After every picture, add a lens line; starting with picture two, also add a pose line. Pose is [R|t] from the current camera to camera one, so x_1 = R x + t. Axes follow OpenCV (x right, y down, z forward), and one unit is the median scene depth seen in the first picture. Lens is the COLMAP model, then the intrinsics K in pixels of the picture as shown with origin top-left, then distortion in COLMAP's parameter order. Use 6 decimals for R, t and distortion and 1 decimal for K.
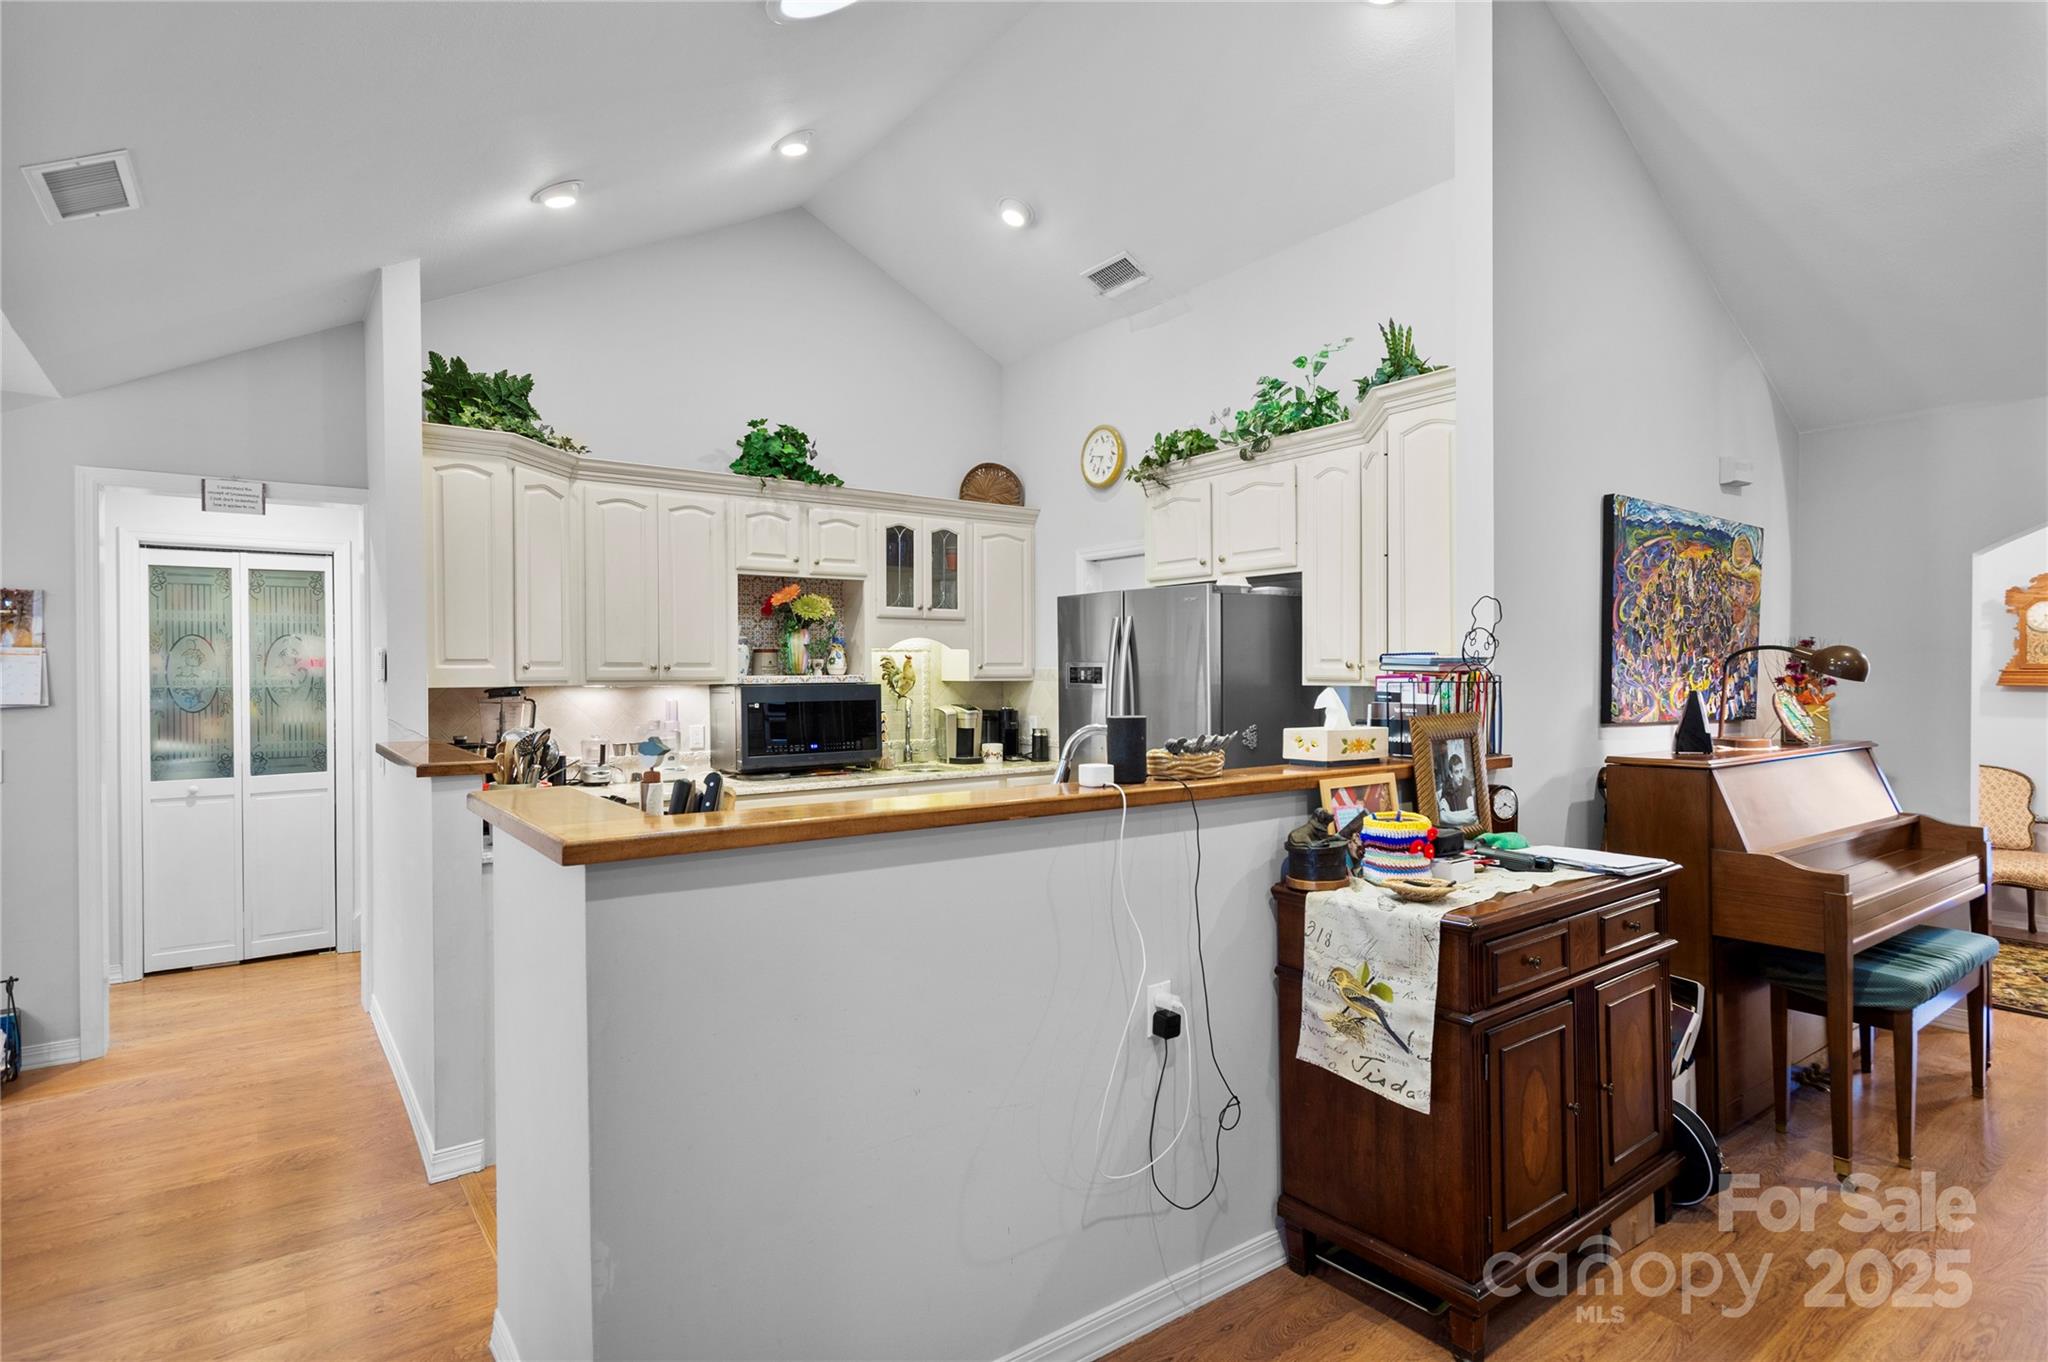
lens RADIAL K [[1038.1, 0, 1002.1], [0, 1038.1, 687.6], [0, 0, 1]] dist [-0.000705, -0.000425]
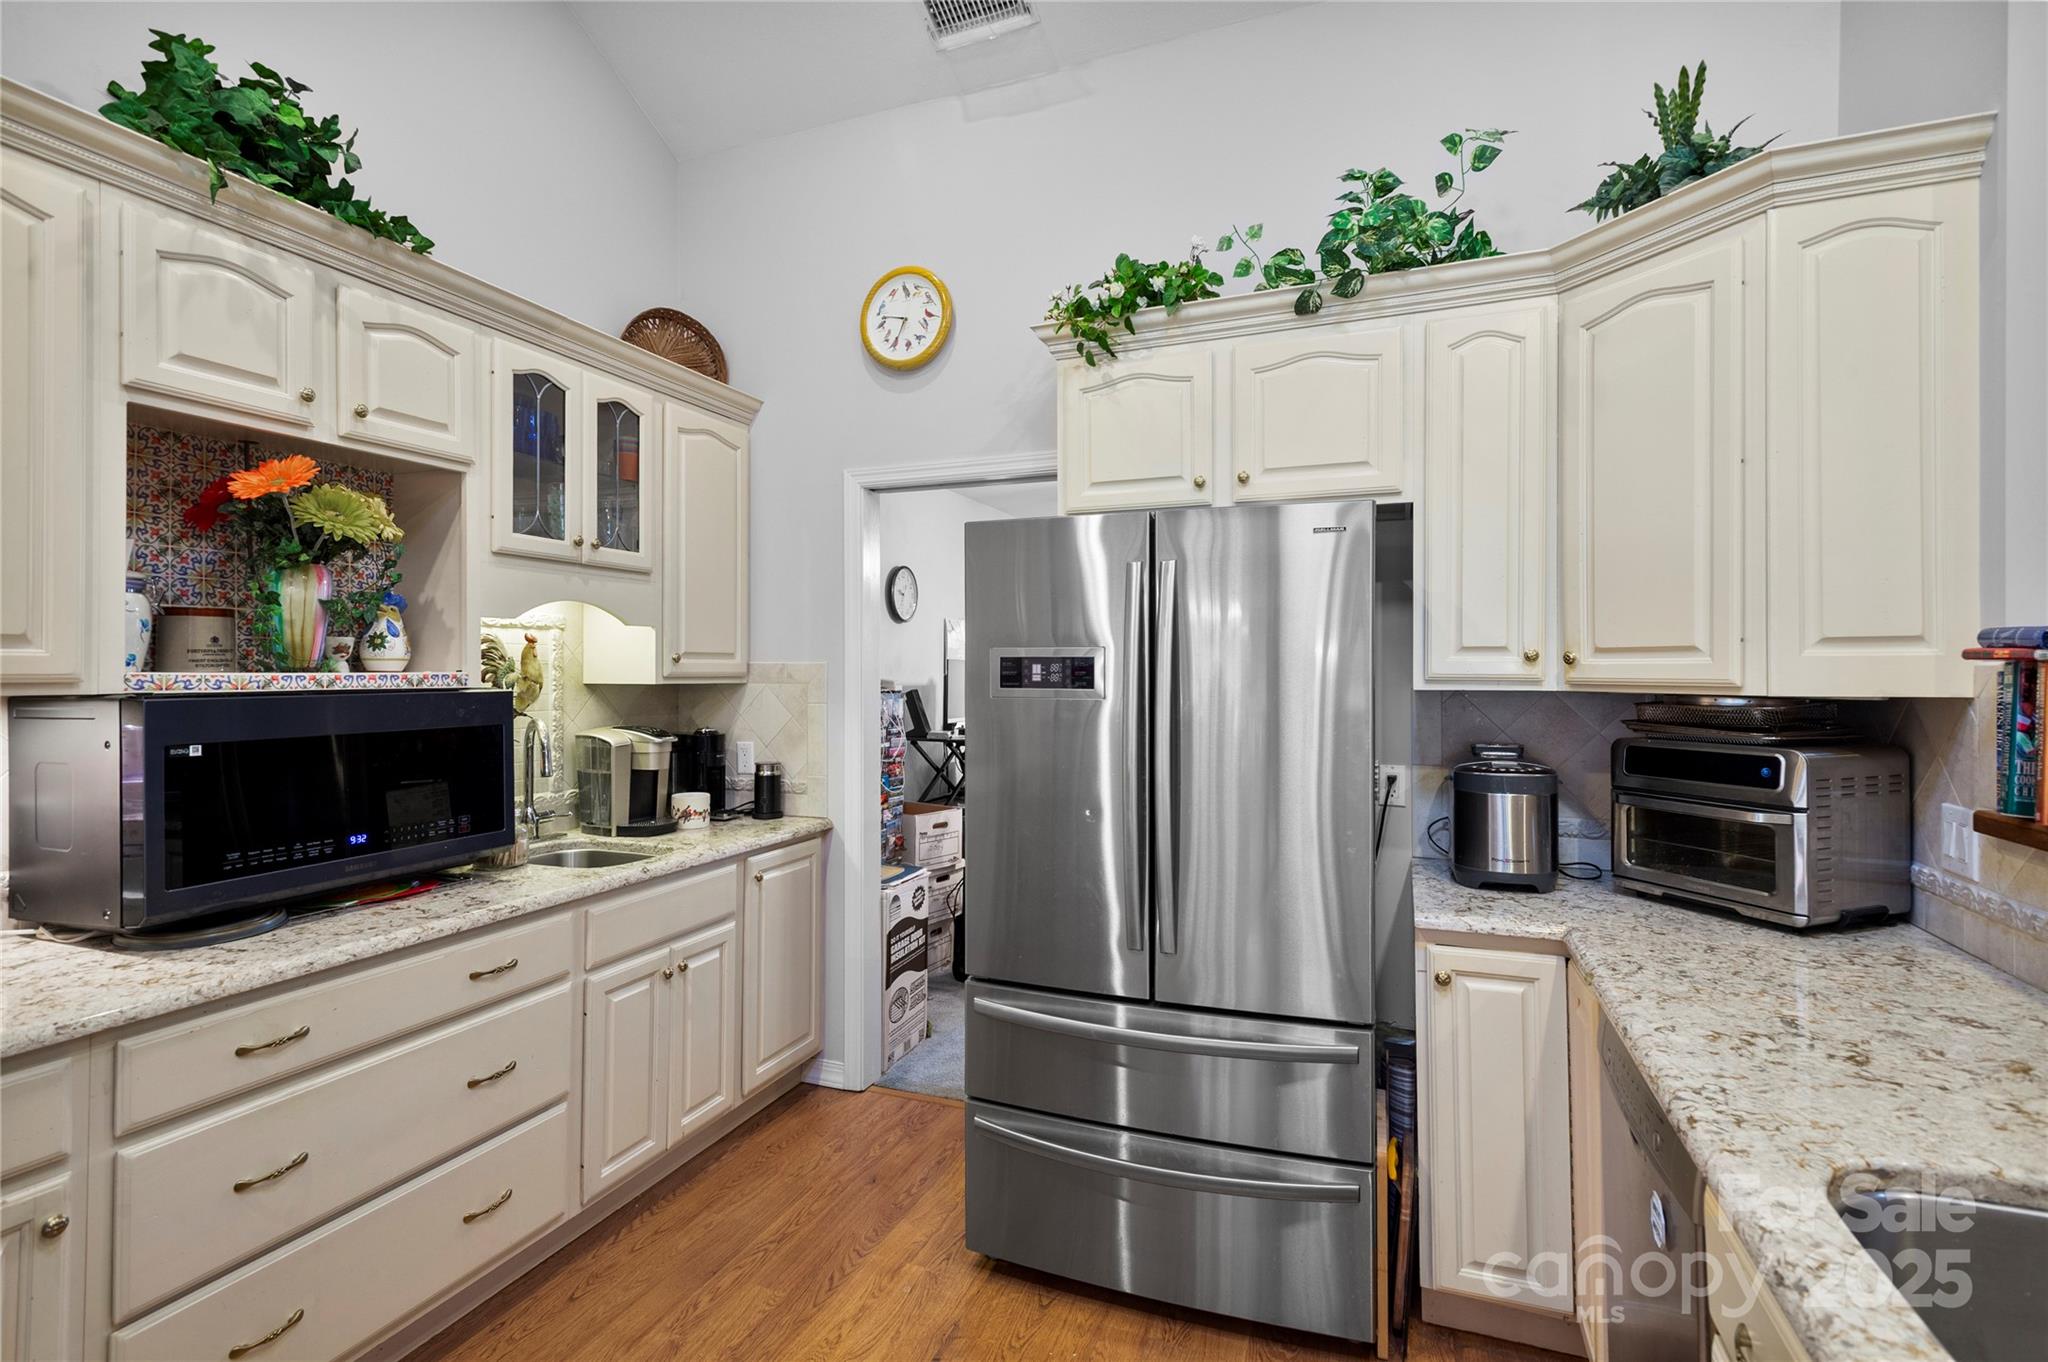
lens RADIAL K [[982.4, 0, 1014.0], [0, 982.4, 671.3], [0, 0, 1]] dist [0.023043, -0.008665]
pose [[0.843809, 0.005435, 0.536616, -0.166305], [0.004209, 0.999851, -0.016745, -0.003834], [-0.536627, 0.016389, 0.843660, 0.493778]]
